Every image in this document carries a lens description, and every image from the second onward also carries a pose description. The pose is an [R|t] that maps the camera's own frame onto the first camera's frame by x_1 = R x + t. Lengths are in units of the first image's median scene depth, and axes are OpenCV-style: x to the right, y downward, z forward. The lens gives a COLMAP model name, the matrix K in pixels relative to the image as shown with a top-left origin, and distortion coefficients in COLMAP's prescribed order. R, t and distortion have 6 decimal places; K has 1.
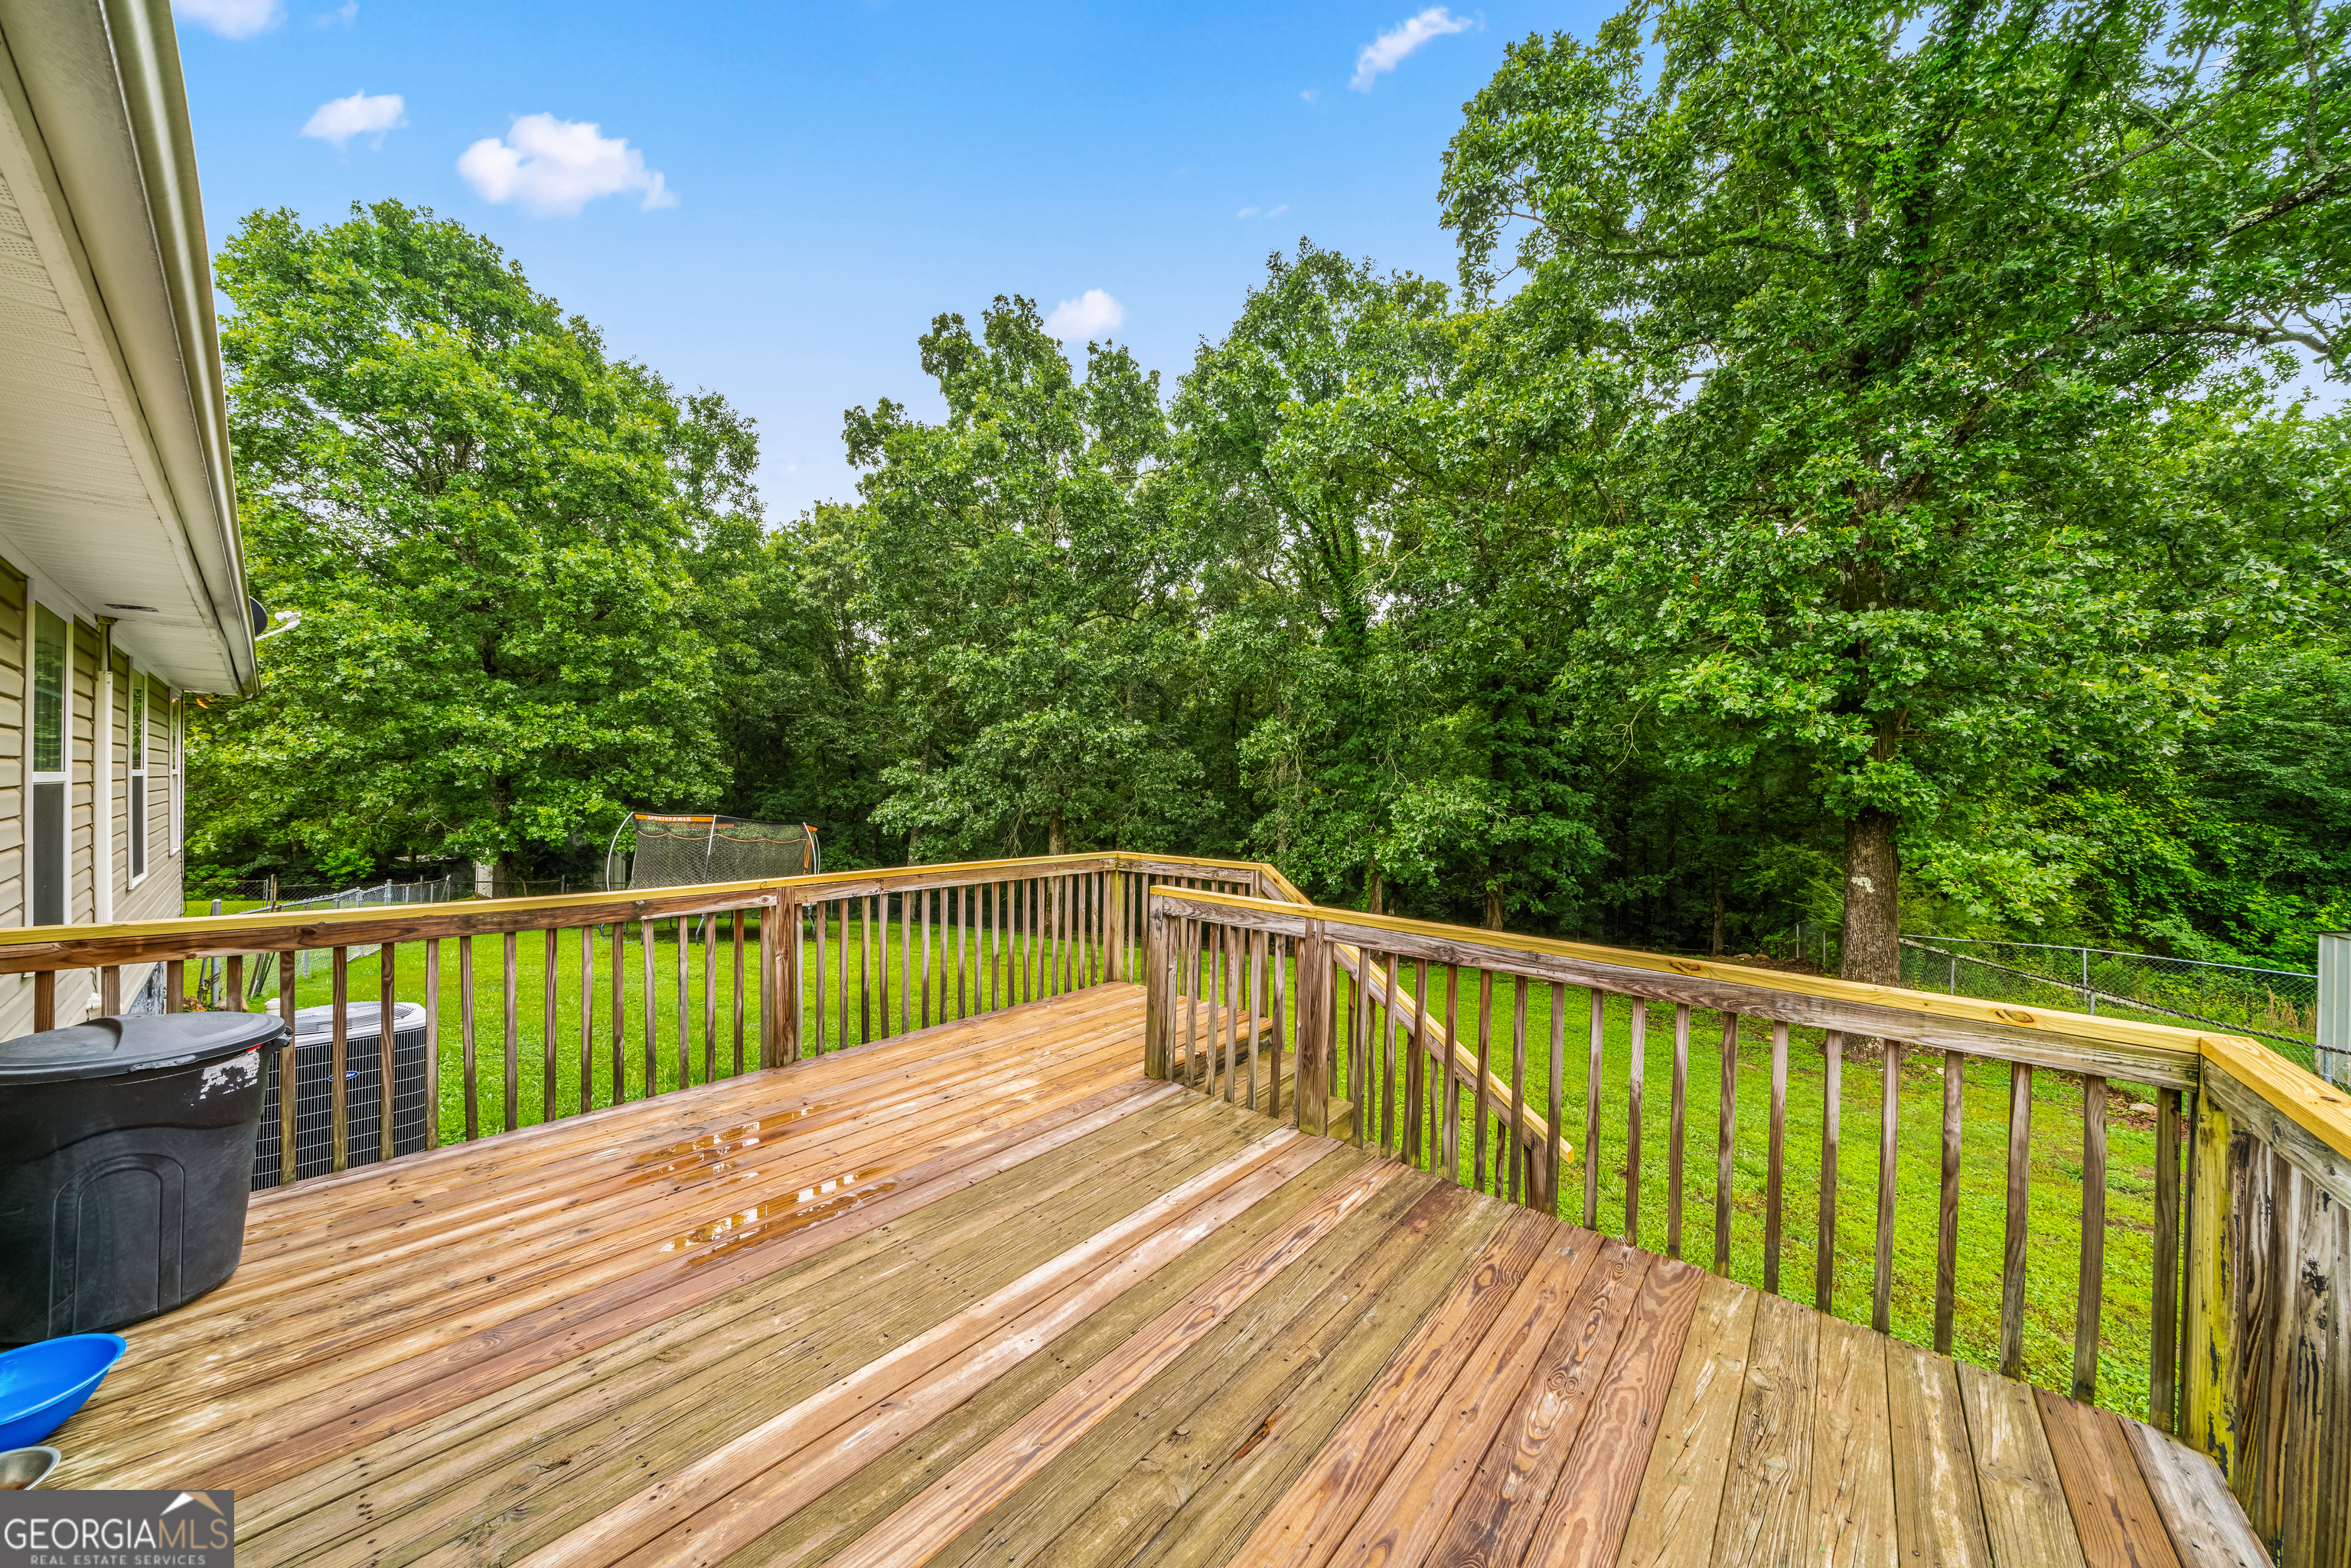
lens RADIAL K [[785.6, 0, 1171.6], [0, 785.6, 790.4], [0, 0, 1]] dist [-0.009298, 0.000254]
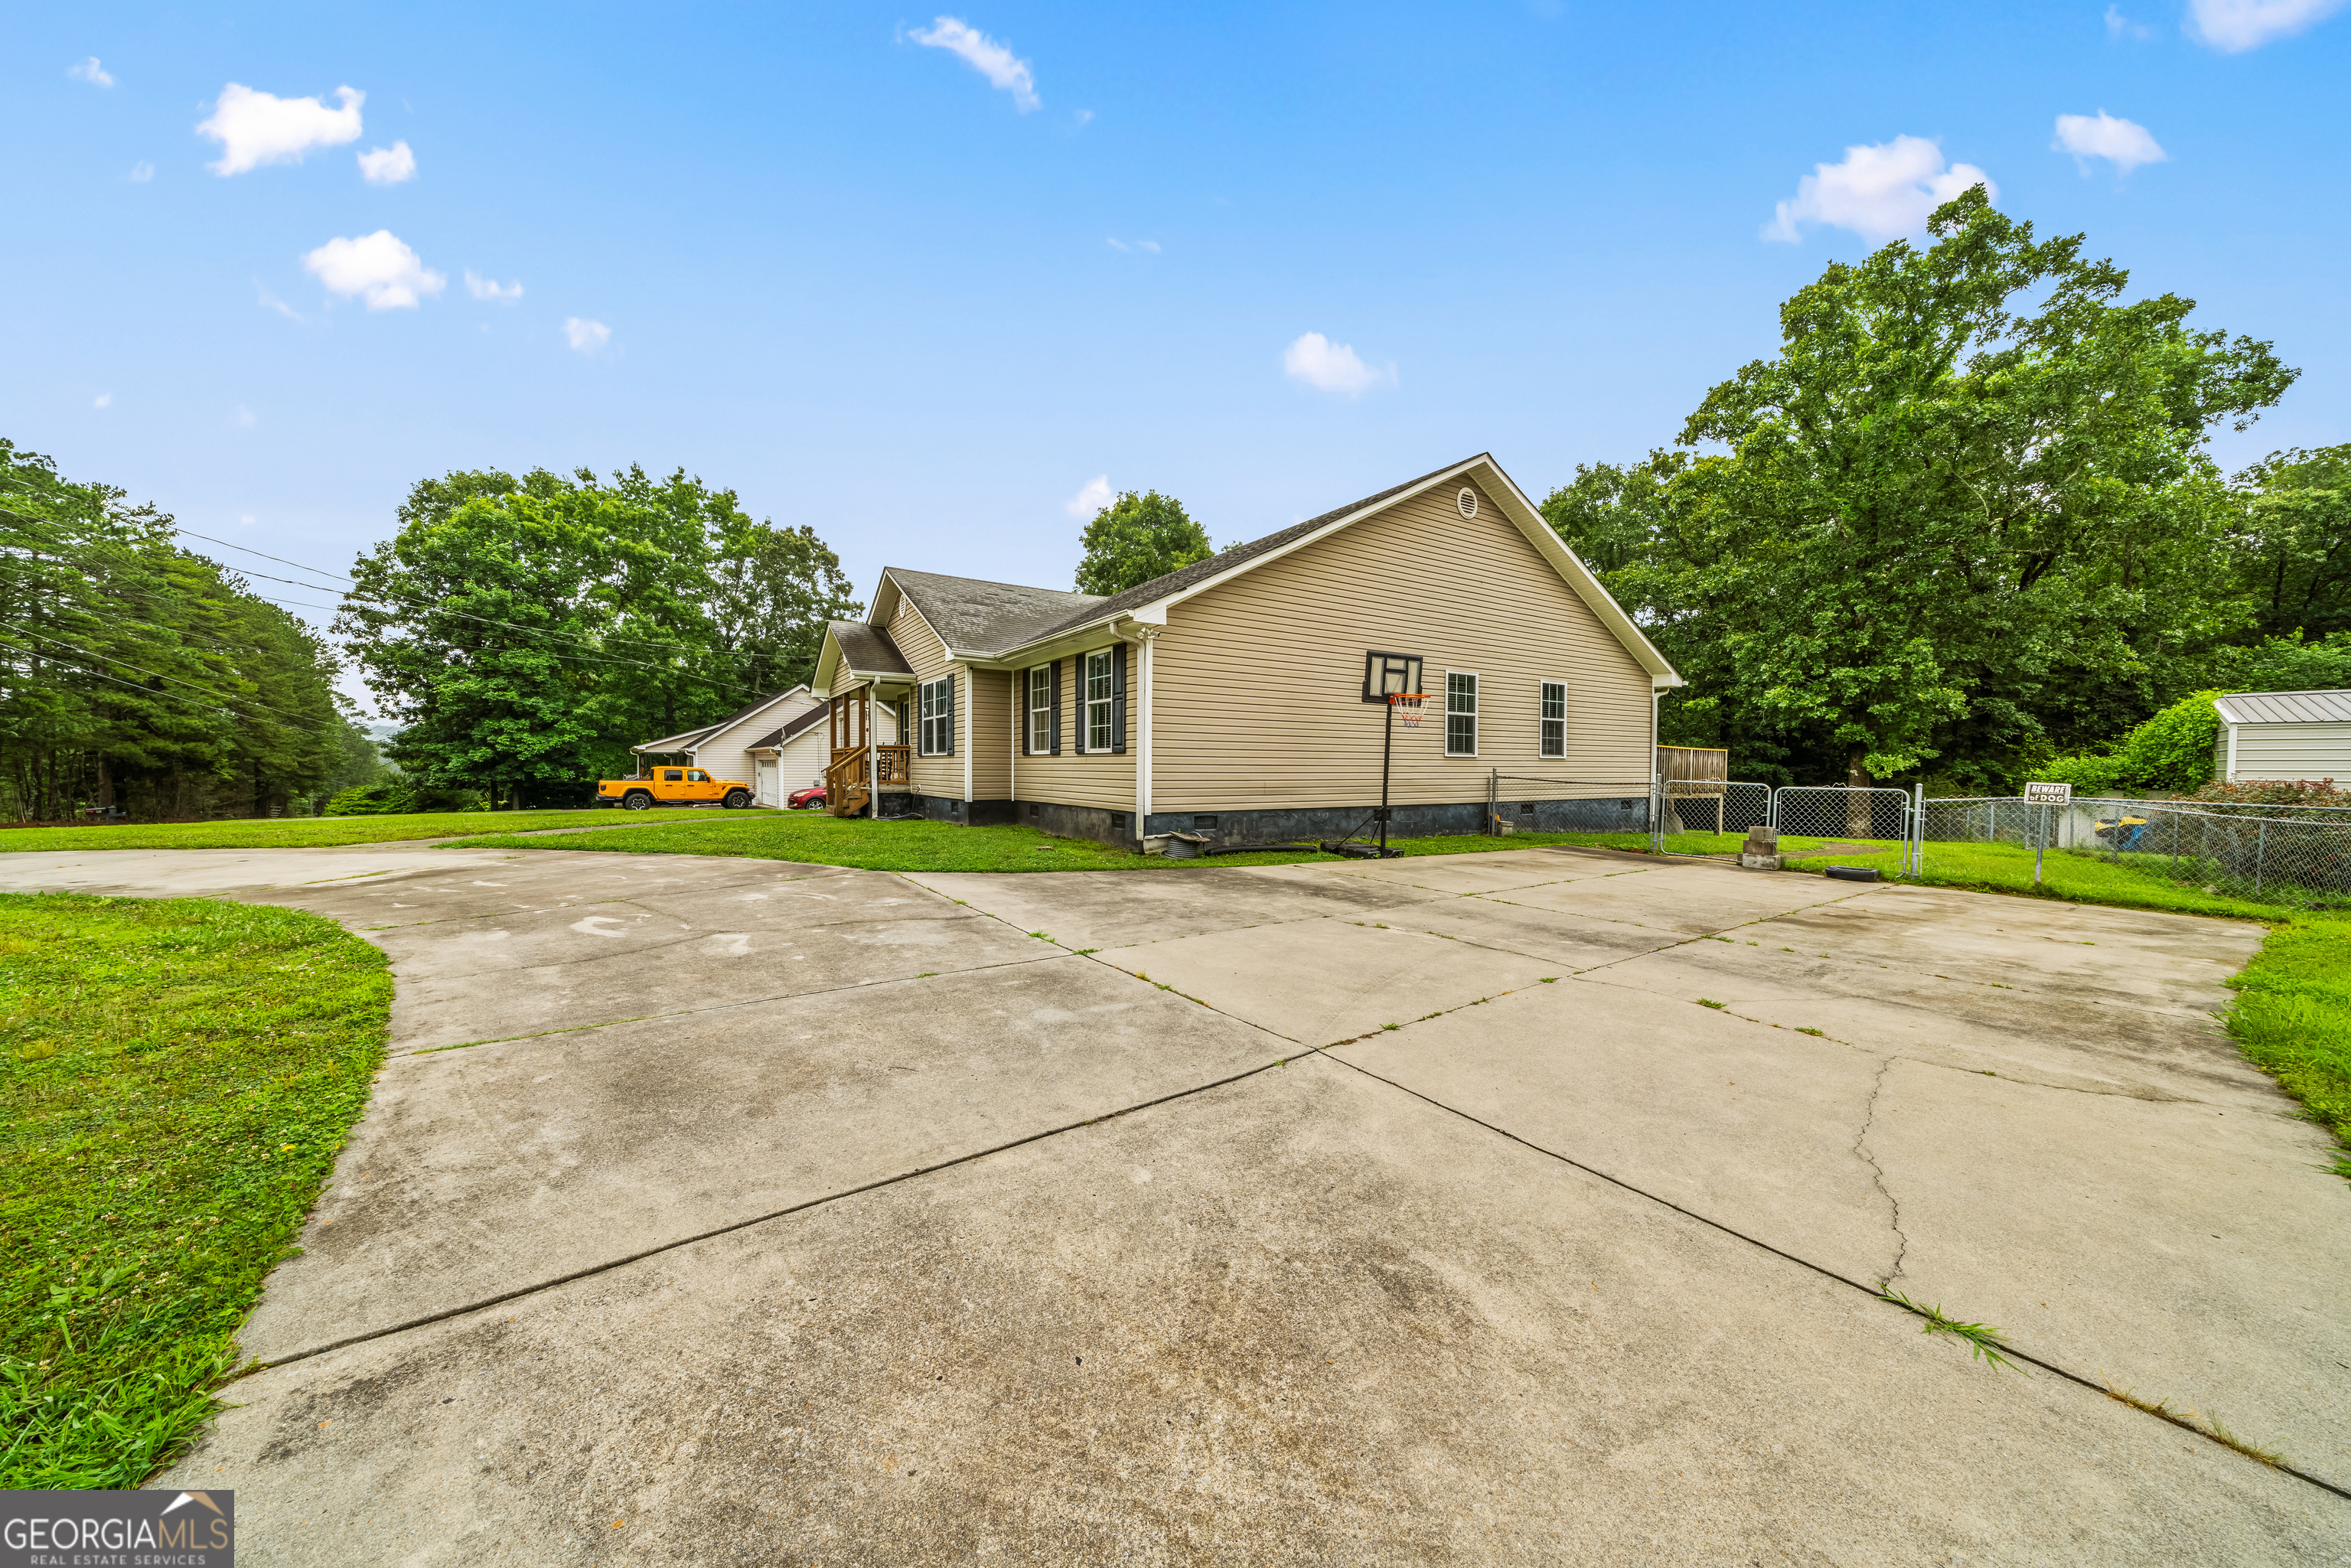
lens RADIAL K [[785.6, 0, 1179.3], [0, 785.6, 780.4], [0, 0, 1]] dist [-0.009298, 0.000254]
pose [[0.955122, -0.010717, -0.296019, -0.494494], [0.010527, 0.999942, -0.002236, 0.137844], [0.296025, -0.000980, 0.955180, -2.220293]]
